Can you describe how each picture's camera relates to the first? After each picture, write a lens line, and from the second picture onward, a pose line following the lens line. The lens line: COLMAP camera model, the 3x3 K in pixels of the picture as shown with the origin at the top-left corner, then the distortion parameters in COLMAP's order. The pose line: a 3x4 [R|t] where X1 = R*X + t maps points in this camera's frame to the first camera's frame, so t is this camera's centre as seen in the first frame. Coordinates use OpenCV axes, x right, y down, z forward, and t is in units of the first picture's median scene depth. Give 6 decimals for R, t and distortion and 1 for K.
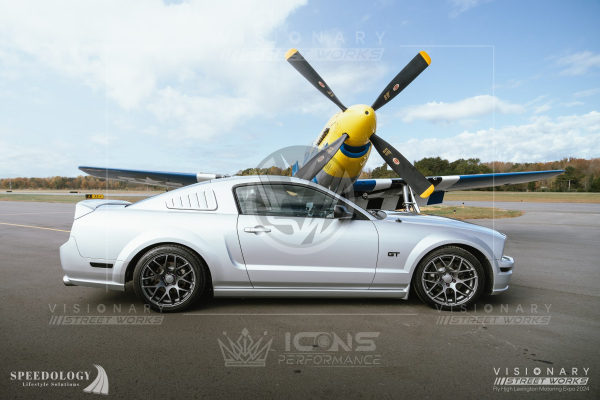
lens RADIAL K [[451.1, 0, 321.0], [0, 451.1, 200.0], [0, 0, 1]] dist [-0.014966, 0.003341]
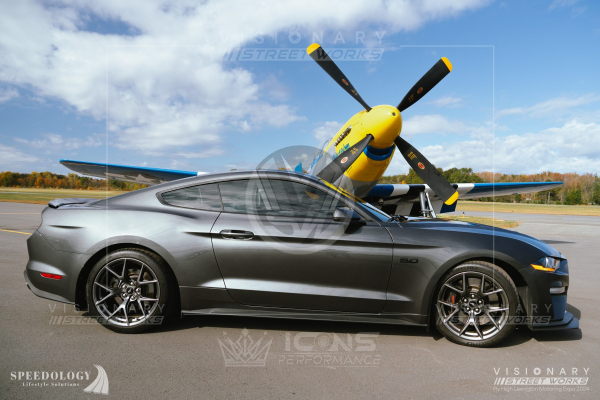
lens RADIAL K [[451.1, 0, 319.5], [0, 451.1, 197.5], [0, 0, 1]] dist [-0.014966, 0.003341]
pose [[0.995205, 0.030444, 0.092956, -0.120656], [-0.028521, 0.999352, -0.021941, 0.007012], [-0.093564, 0.019184, 0.995428, 0.062380]]
